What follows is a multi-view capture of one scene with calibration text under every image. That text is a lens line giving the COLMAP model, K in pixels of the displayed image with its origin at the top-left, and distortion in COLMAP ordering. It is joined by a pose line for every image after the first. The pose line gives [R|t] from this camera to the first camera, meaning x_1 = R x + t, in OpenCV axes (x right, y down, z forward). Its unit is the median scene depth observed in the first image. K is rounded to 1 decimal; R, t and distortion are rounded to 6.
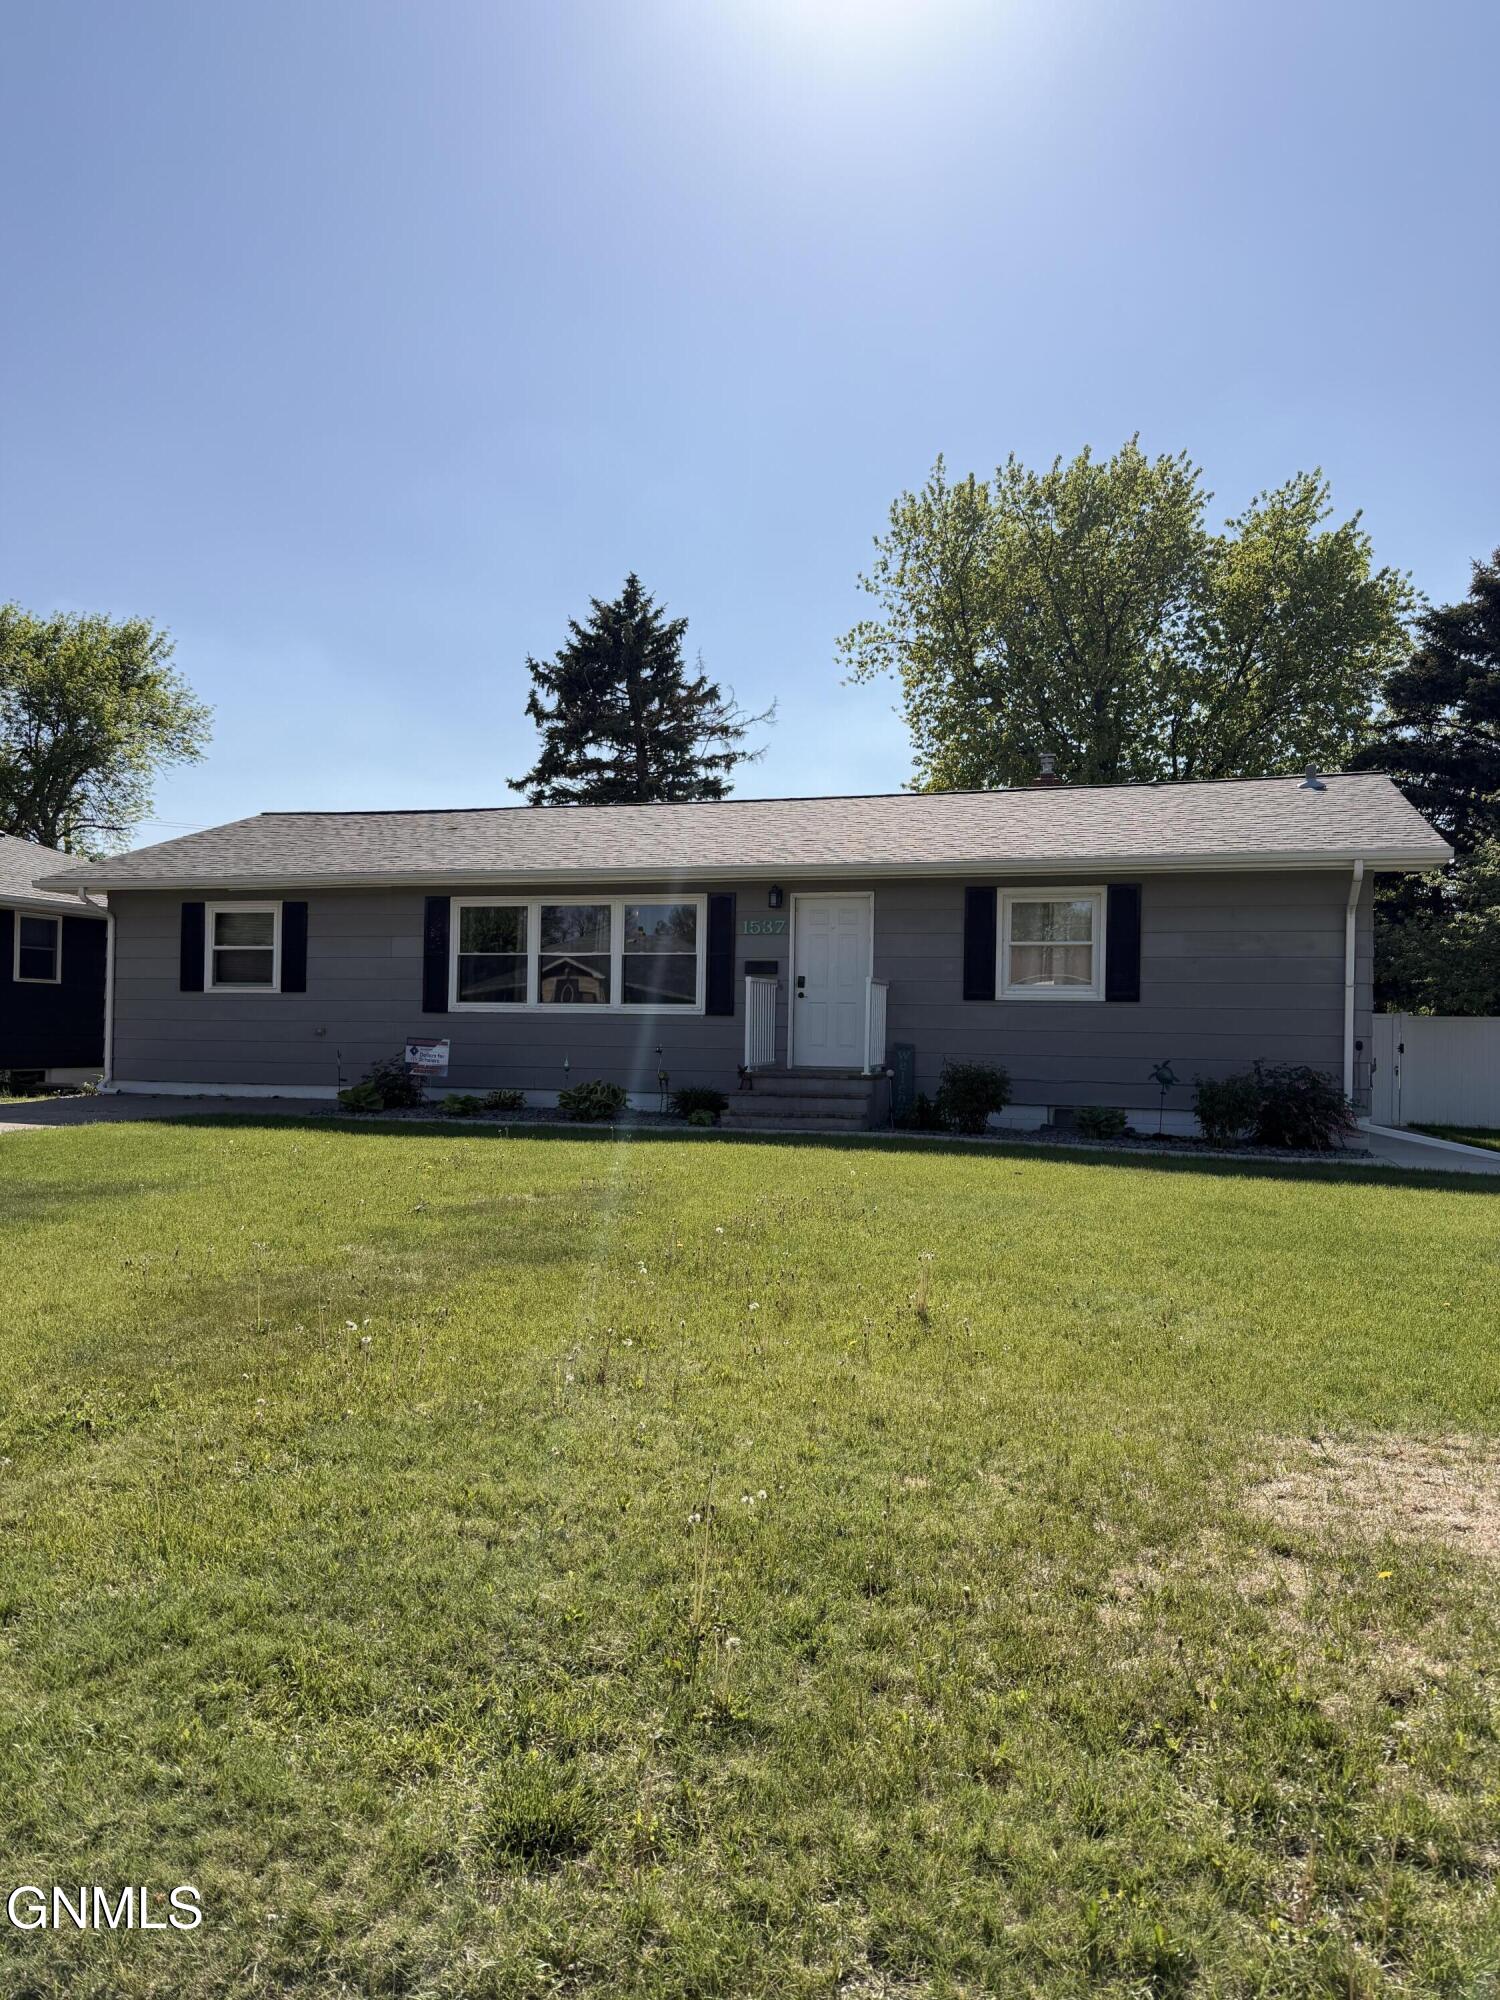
lens RADIAL K [[1388.7, 0, 749.5], [0, 1388.7, 997.9], [0, 0, 1]] dist [0.096426, -0.136234]
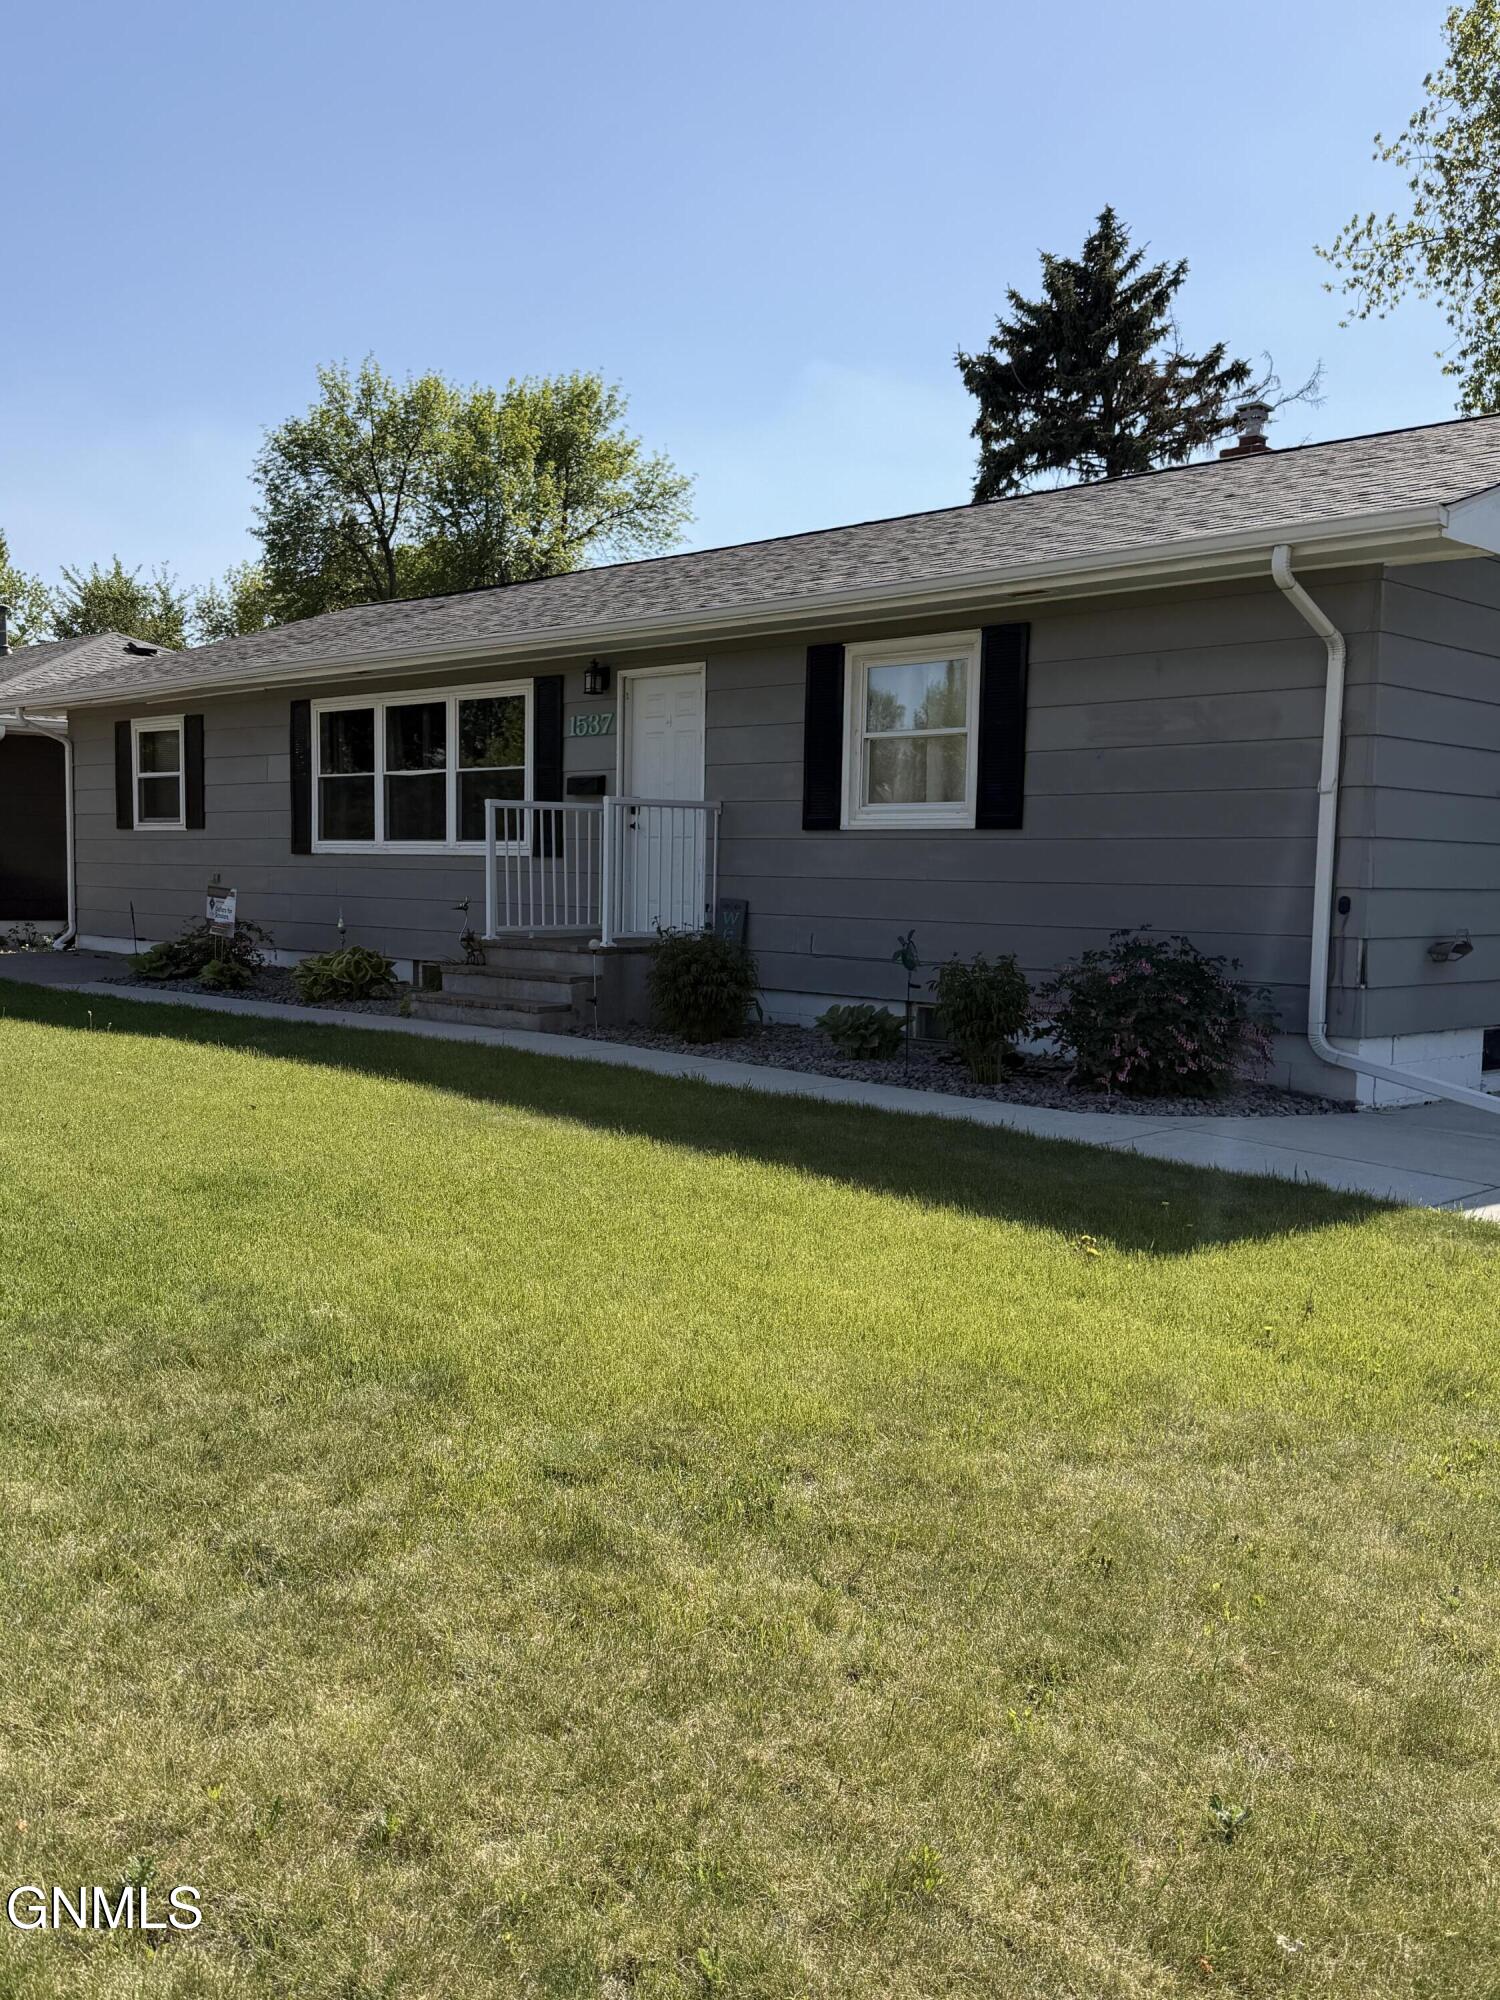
lens RADIAL K [[1776.5, 0, 750.0], [0, 1776.5, 1000.0], [0, 0, 1]] dist [0.183518, -0.287978]
pose [[0.880981, 0.032211, -0.472053, 0.474028], [0.011508, 0.995926, 0.089434, 0.005195], [0.473011, -0.084222, 0.877022, 0.255167]]
